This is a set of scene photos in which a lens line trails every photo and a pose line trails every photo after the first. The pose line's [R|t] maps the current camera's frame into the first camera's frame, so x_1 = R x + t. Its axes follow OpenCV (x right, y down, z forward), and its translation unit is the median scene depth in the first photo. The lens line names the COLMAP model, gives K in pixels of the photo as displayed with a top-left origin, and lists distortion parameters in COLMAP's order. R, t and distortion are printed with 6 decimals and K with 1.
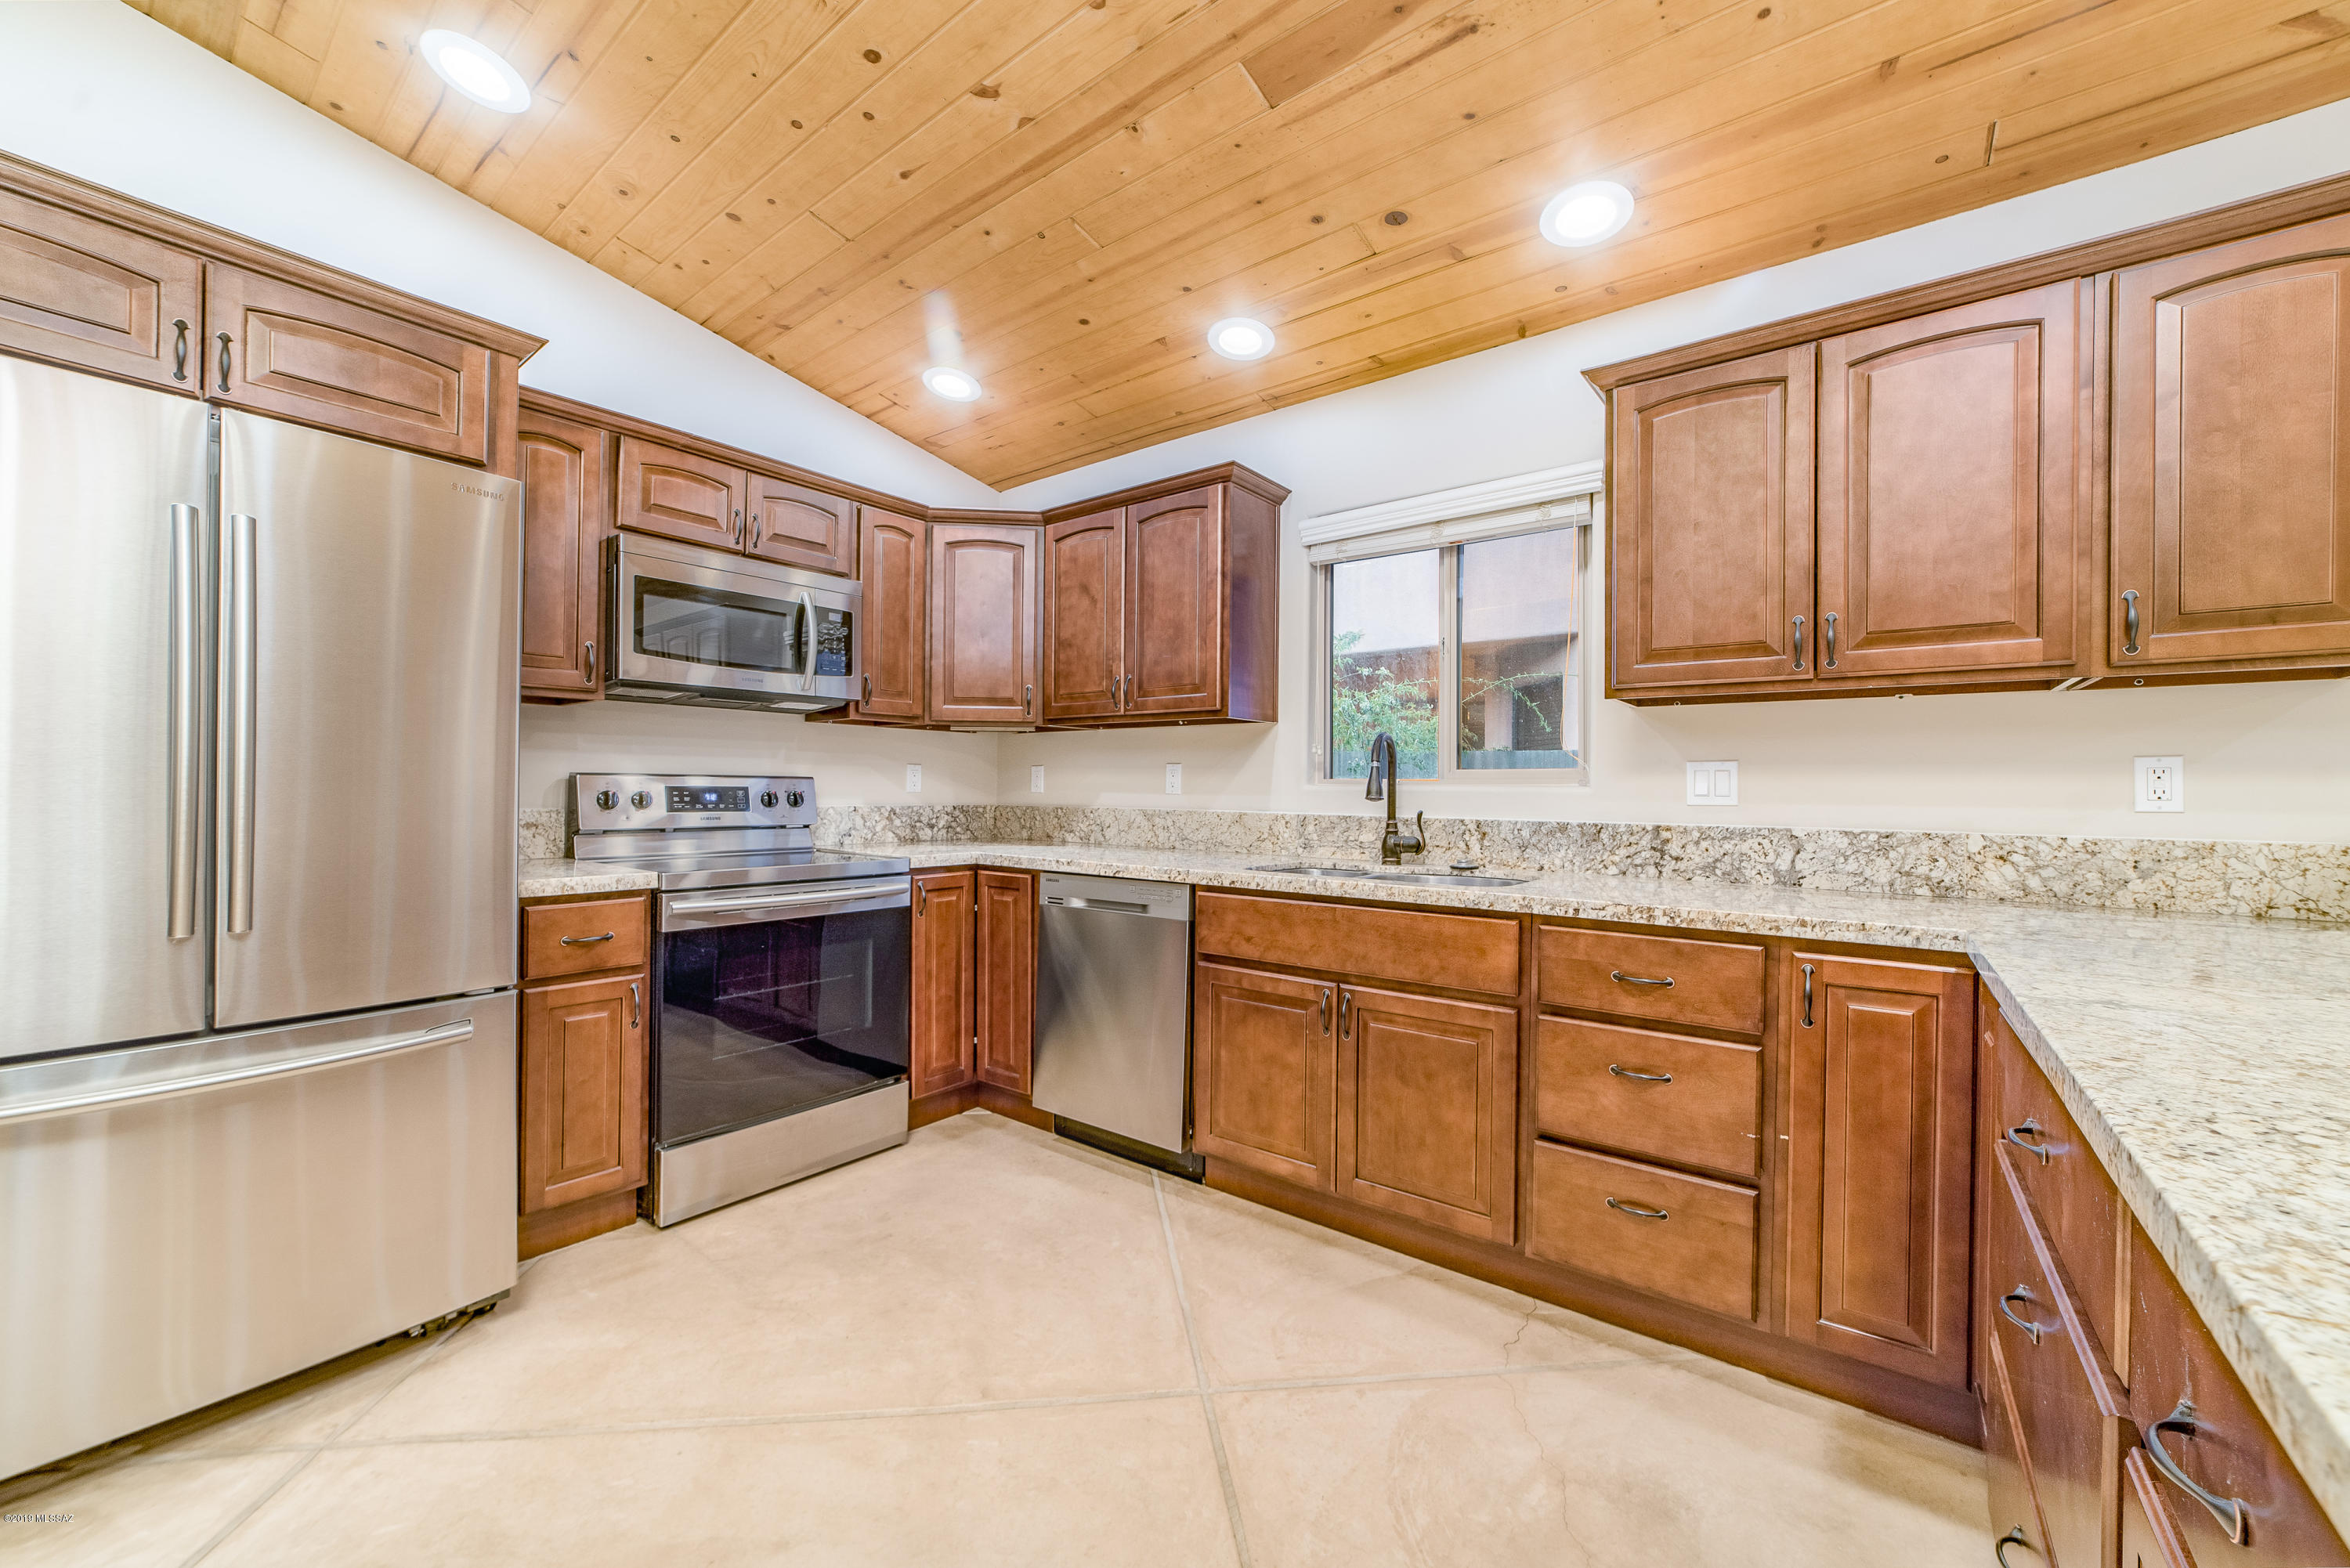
lens RADIAL K [[900.1, 0, 1191.4], [0, 900.1, 784.1], [0, 0, 1]] dist [-0.009846, 0.000600]
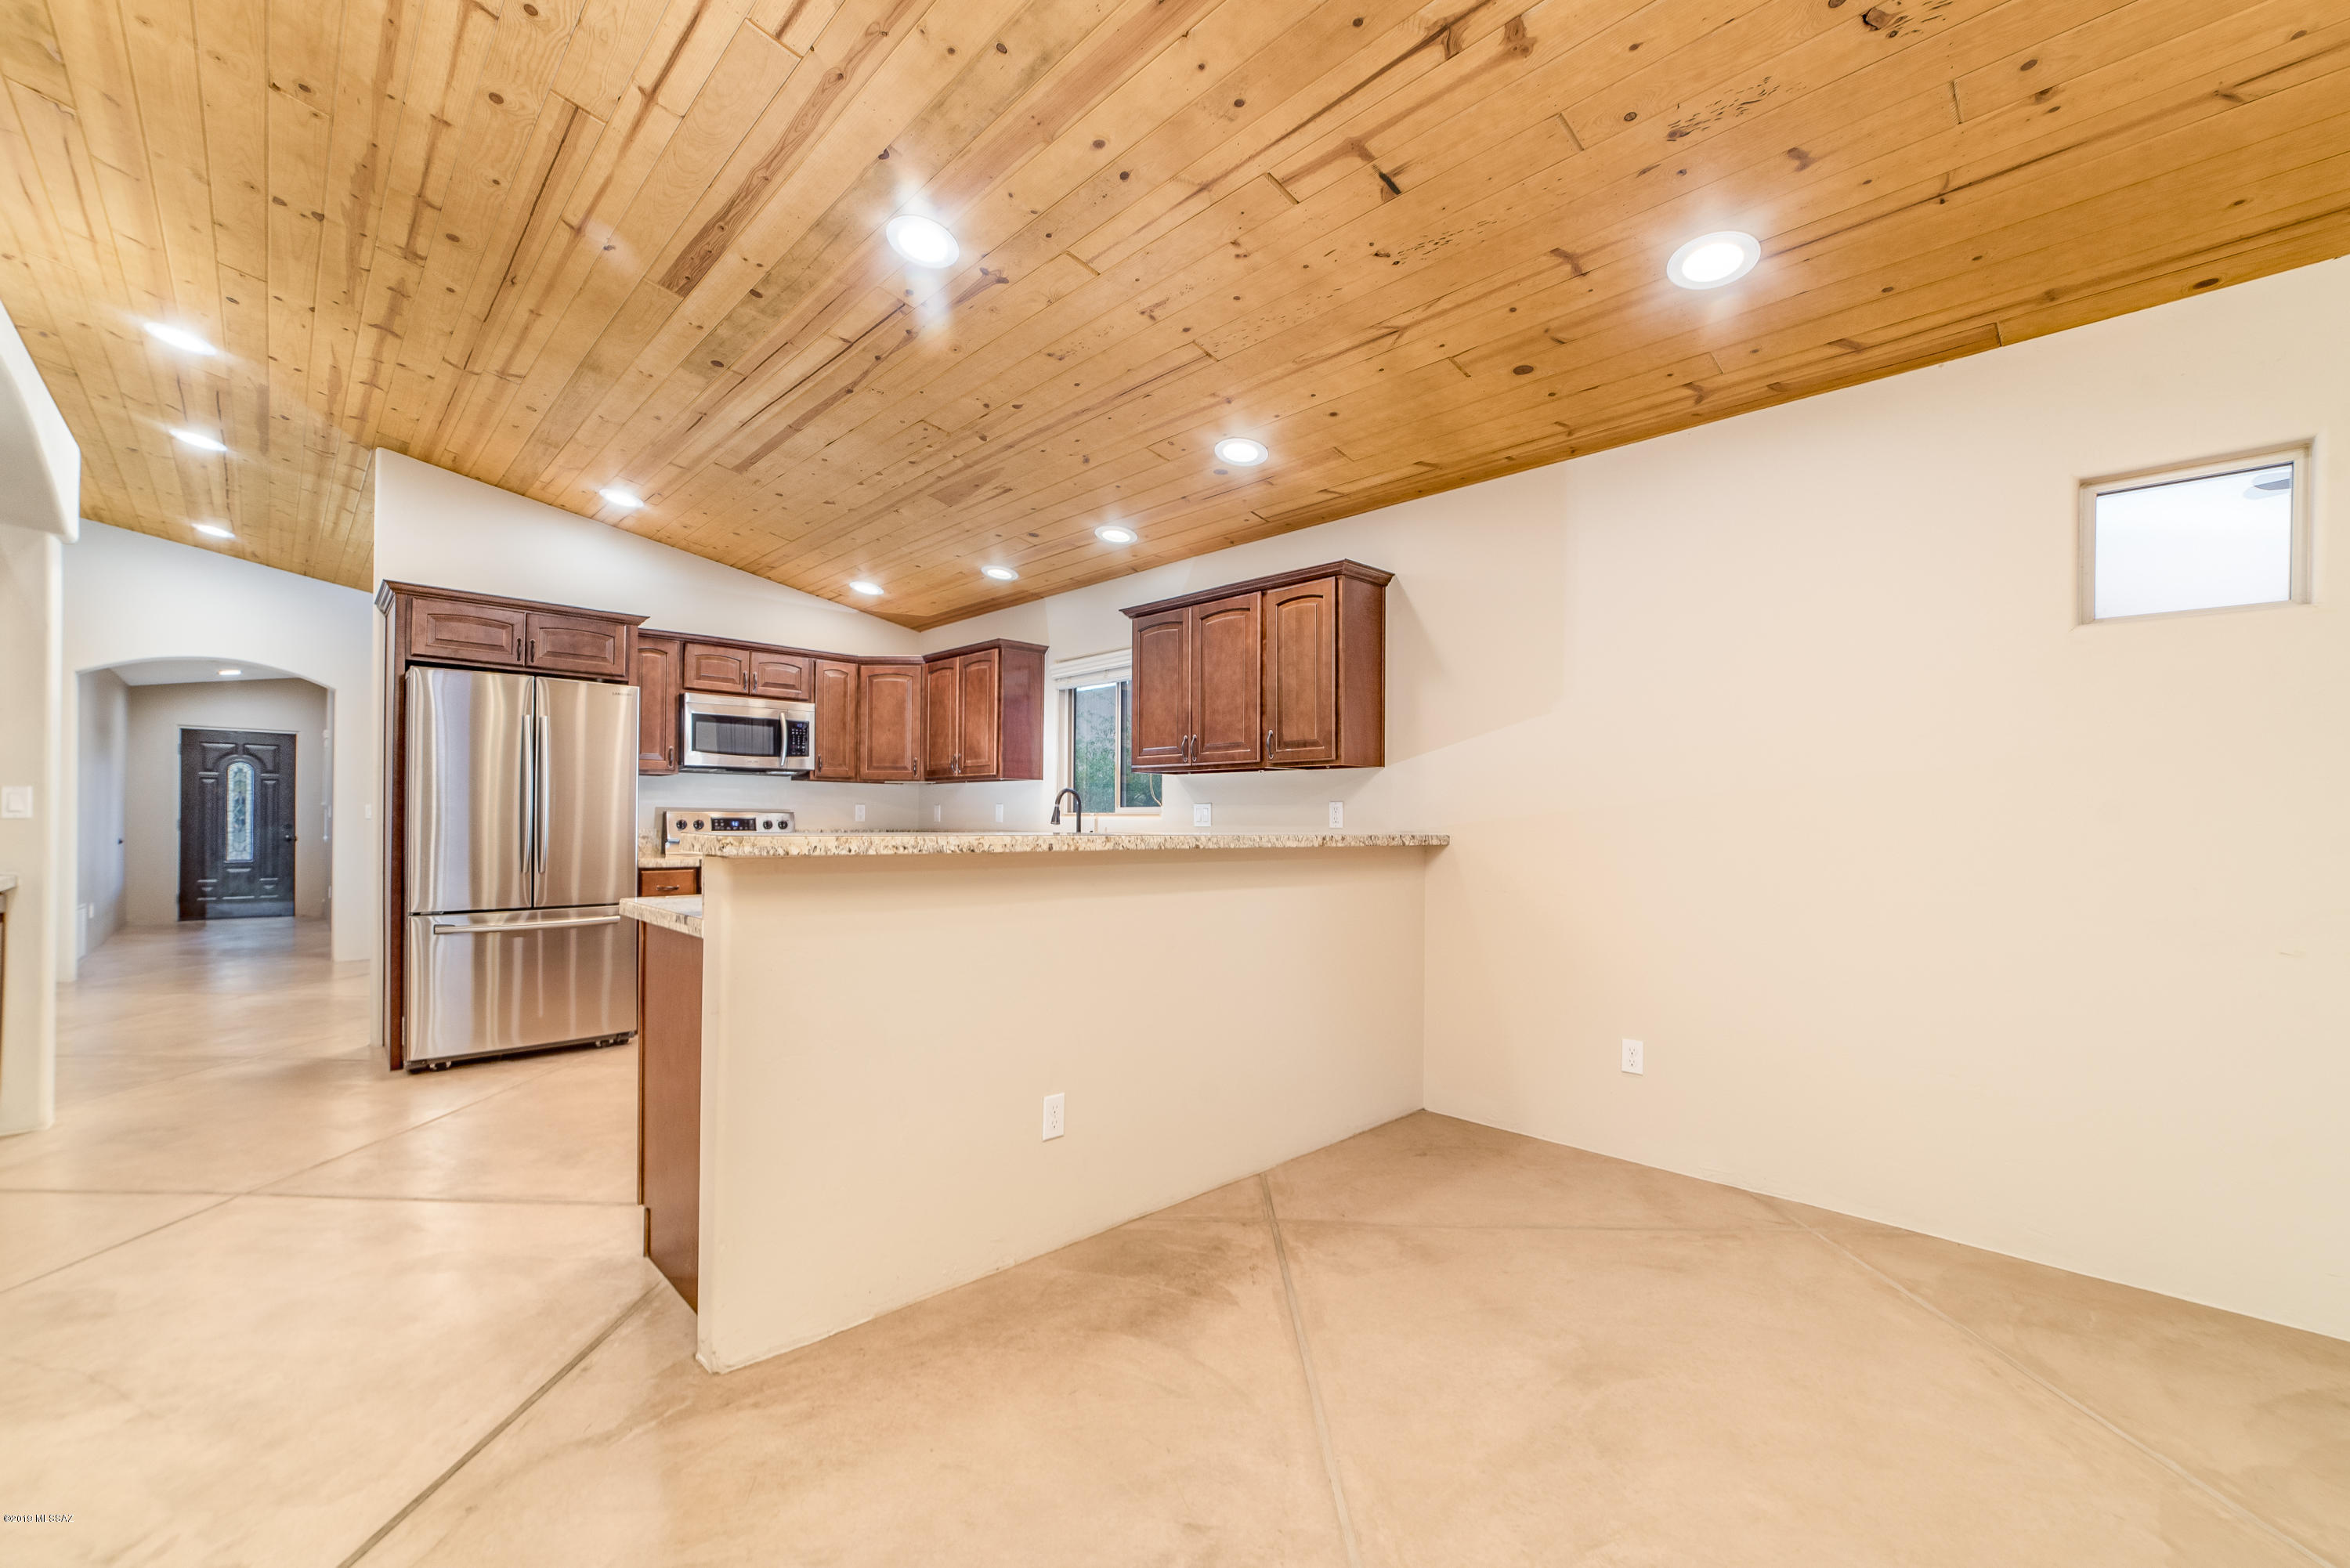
lens RADIAL K [[938.2, 0, 1169.7], [0, 938.2, 810.7], [0, 0, 1]] dist [-0.001069, 0.000128]
pose [[0.989709, -0.001966, -0.143084, 0.812595], [0.001206, 0.999985, -0.005395, 0.000044], [0.143093, 0.005167, 0.989696, -1.018641]]
